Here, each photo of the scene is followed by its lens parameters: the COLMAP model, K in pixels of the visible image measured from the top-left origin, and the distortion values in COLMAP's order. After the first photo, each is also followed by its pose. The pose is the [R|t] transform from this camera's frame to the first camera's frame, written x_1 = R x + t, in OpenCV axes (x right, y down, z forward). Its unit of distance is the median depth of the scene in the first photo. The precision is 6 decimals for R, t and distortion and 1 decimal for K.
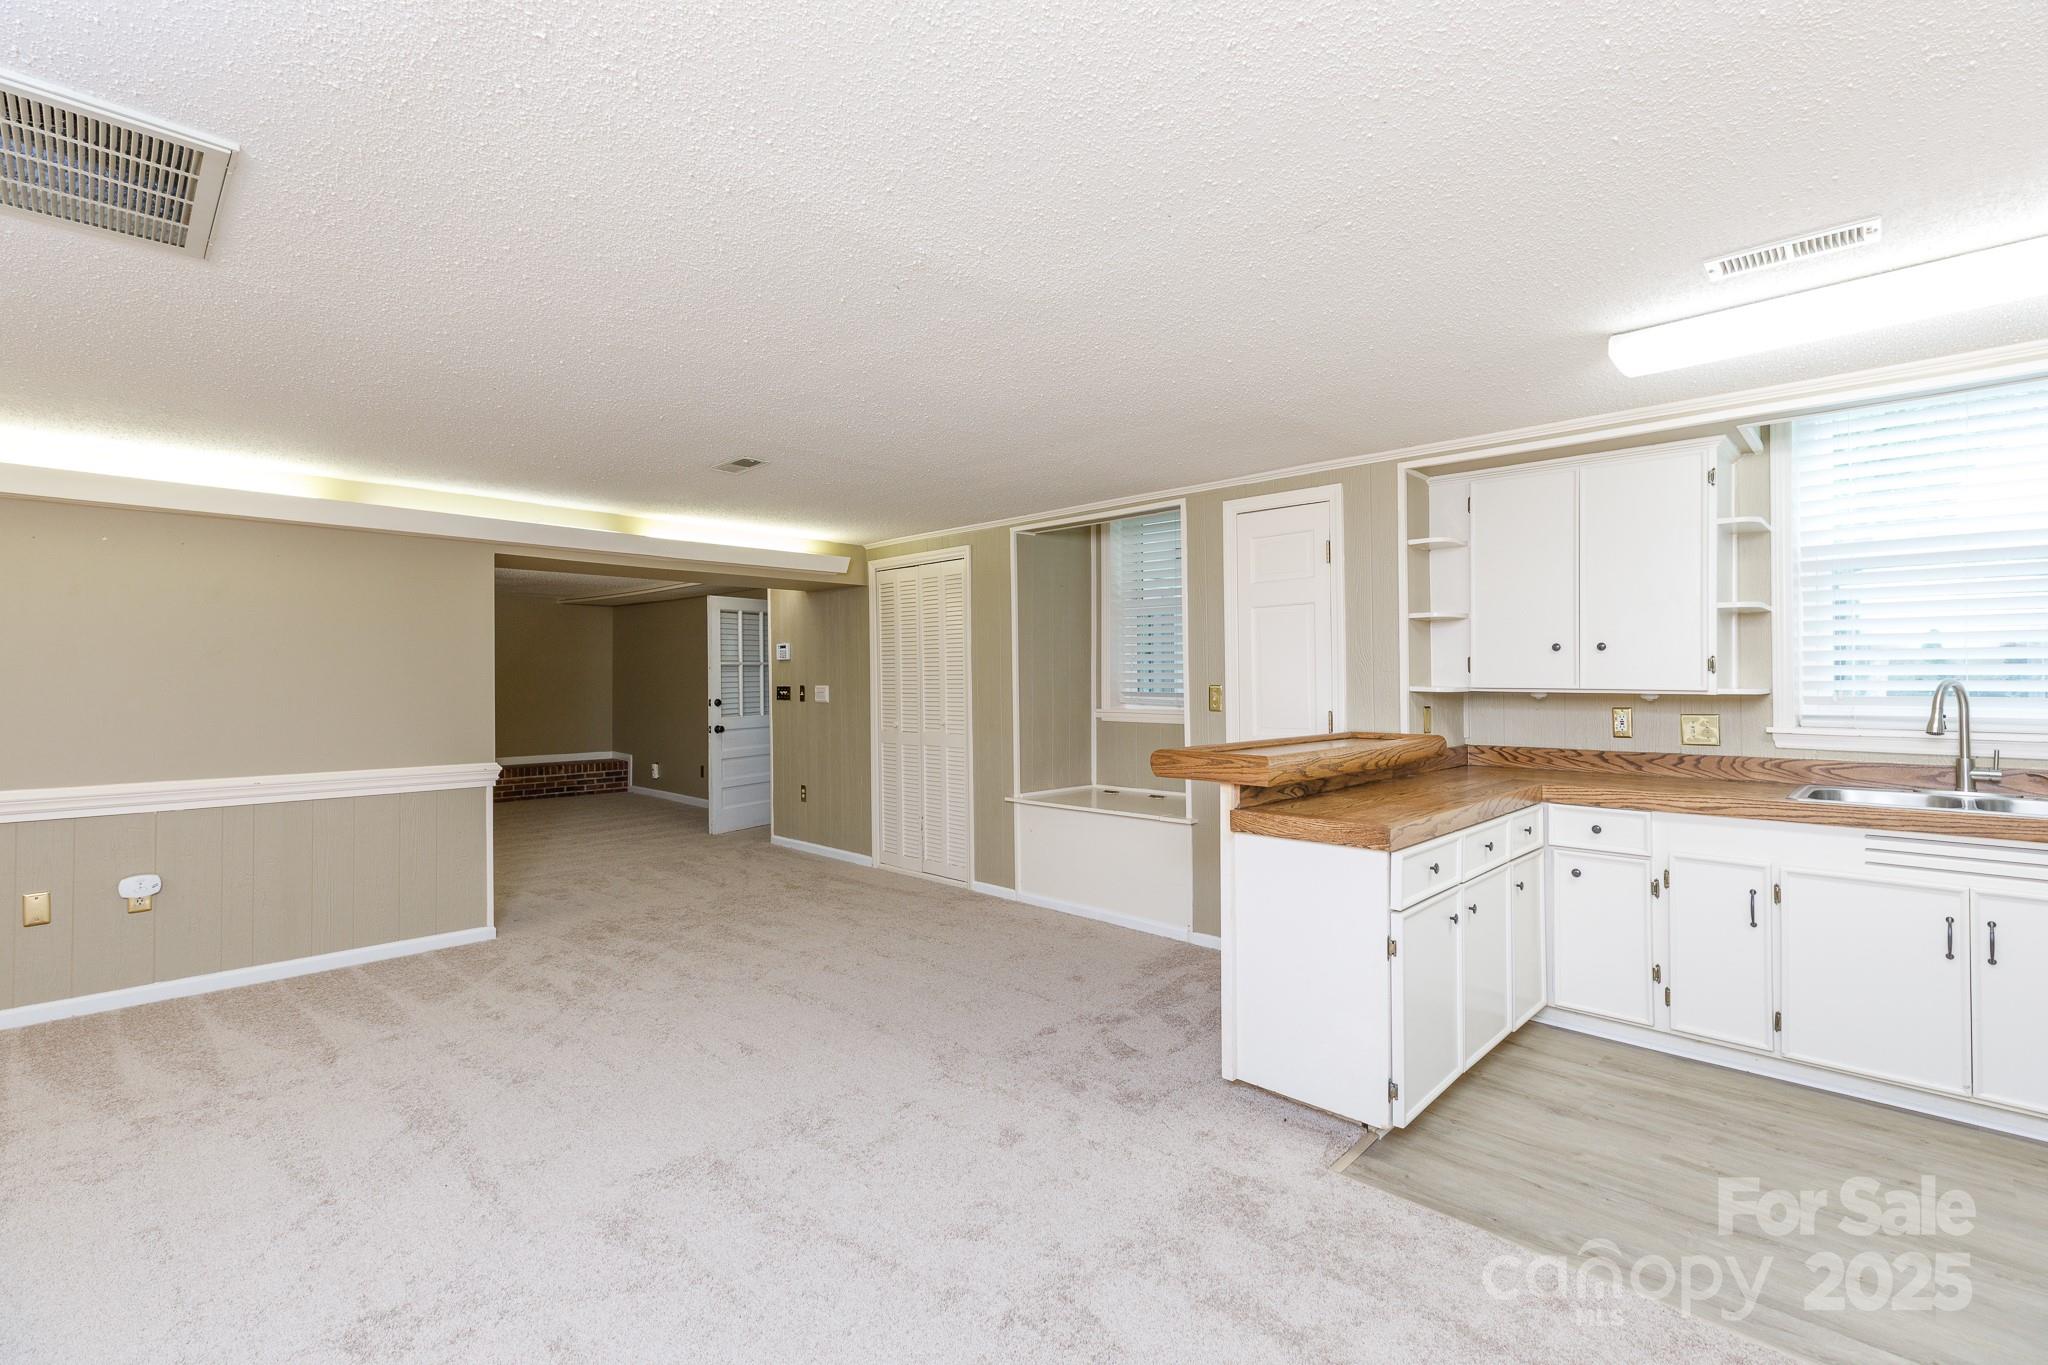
lens RADIAL K [[913.1, 0, 1019.1], [0, 913.1, 670.3], [0, 0, 1]] dist [0.001791, 0.000135]
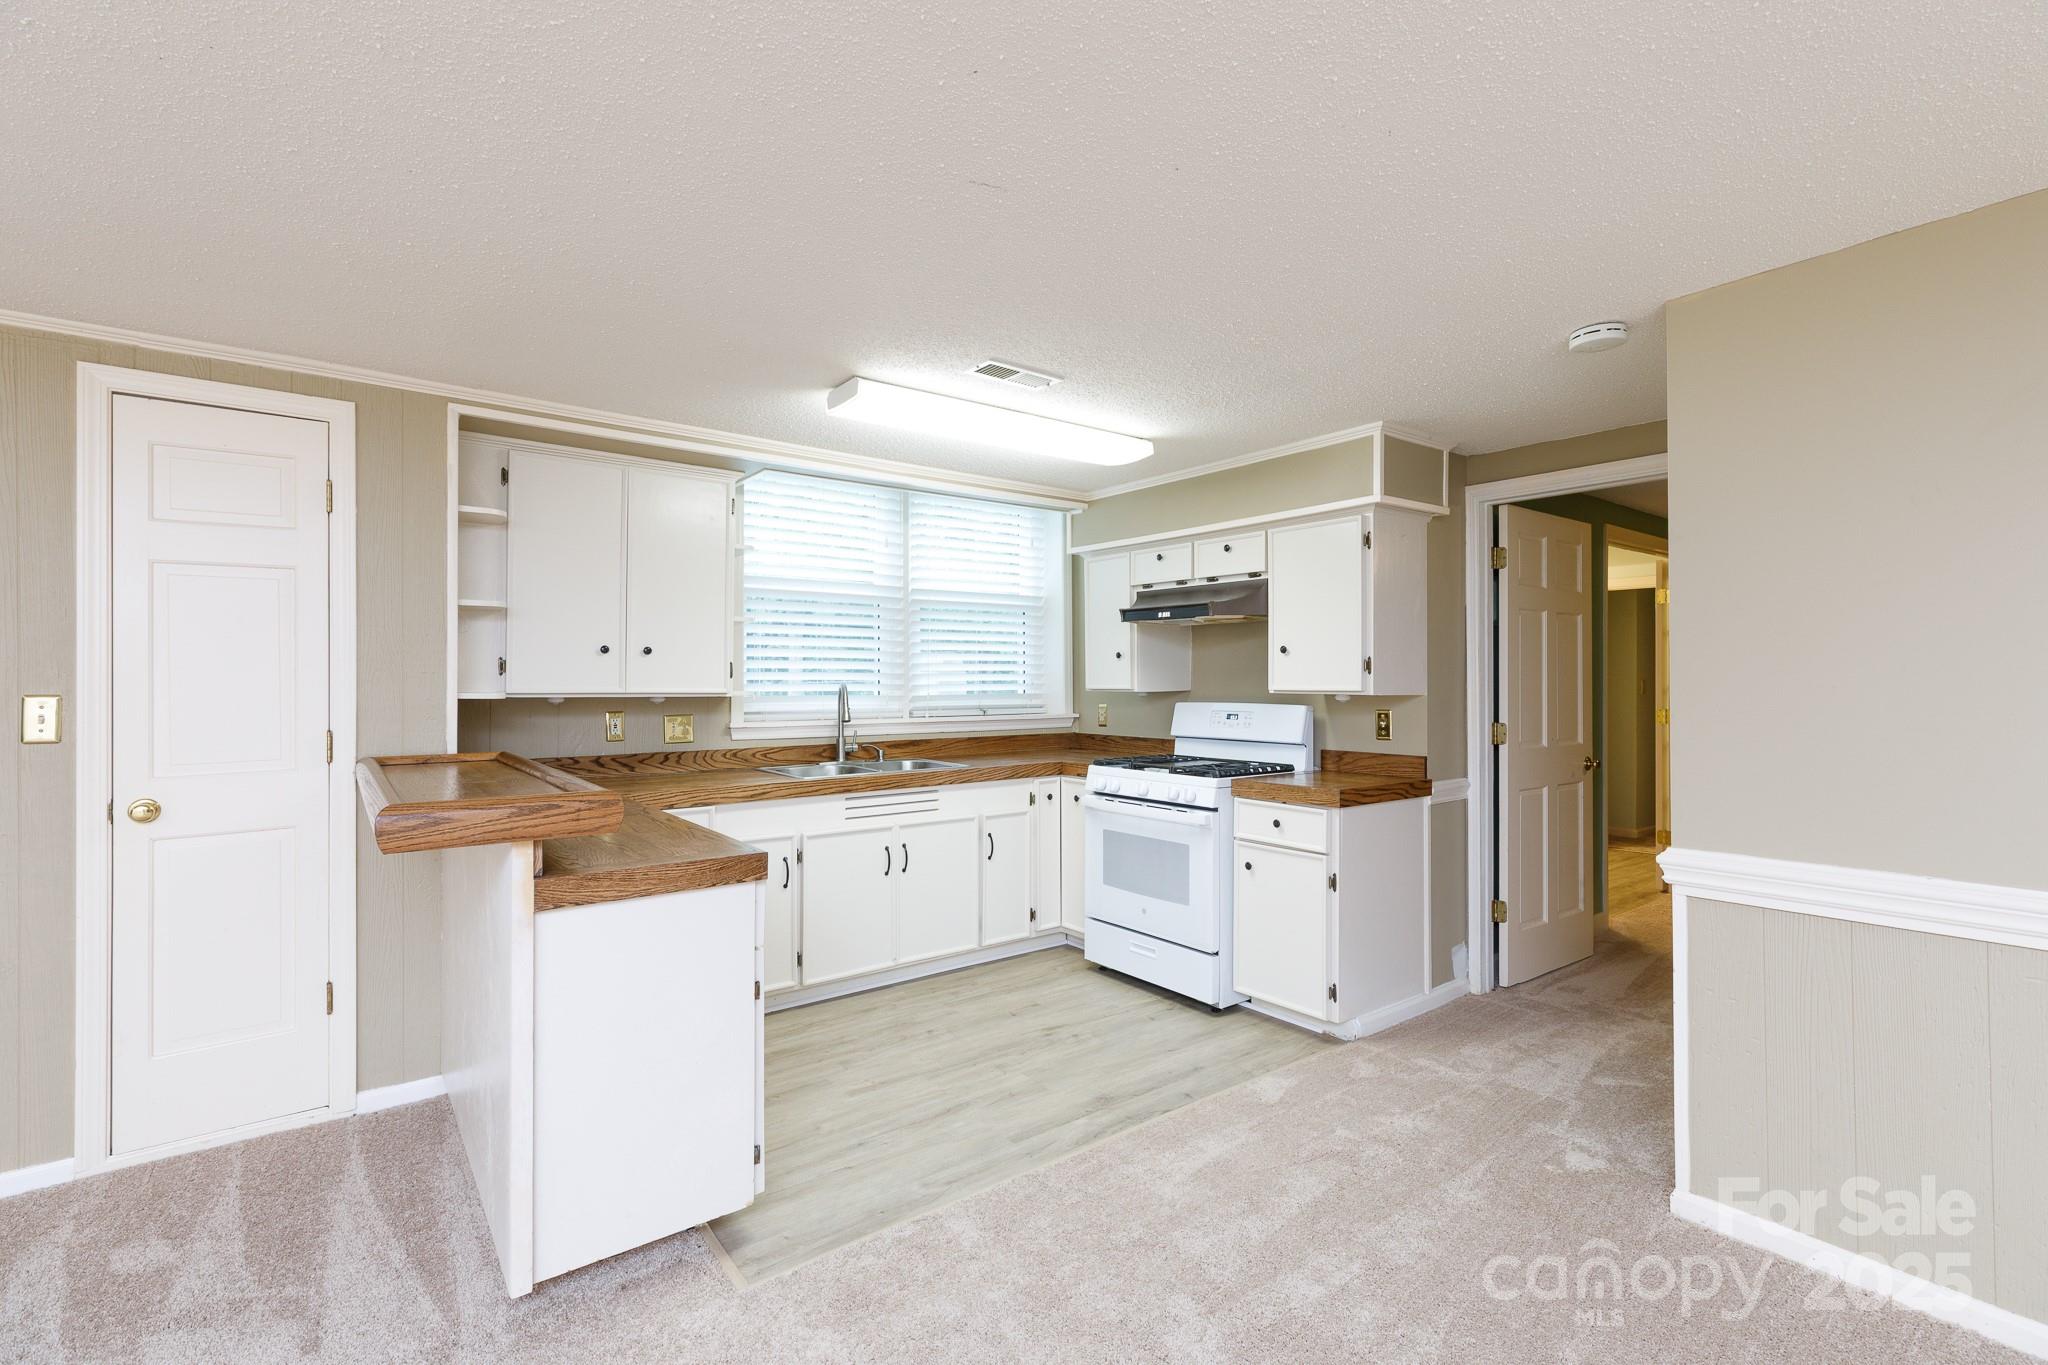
lens RADIAL K [[913.1, 0, 1019.1], [0, 913.1, 670.3], [0, 0, 1]] dist [0.001791, 0.000135]
pose [[0.141342, 0.013839, 0.989864, -0.303948], [-0.007578, 0.999888, -0.012897, 0.005674], [-0.989932, -0.005678, 0.141431, 0.453750]]
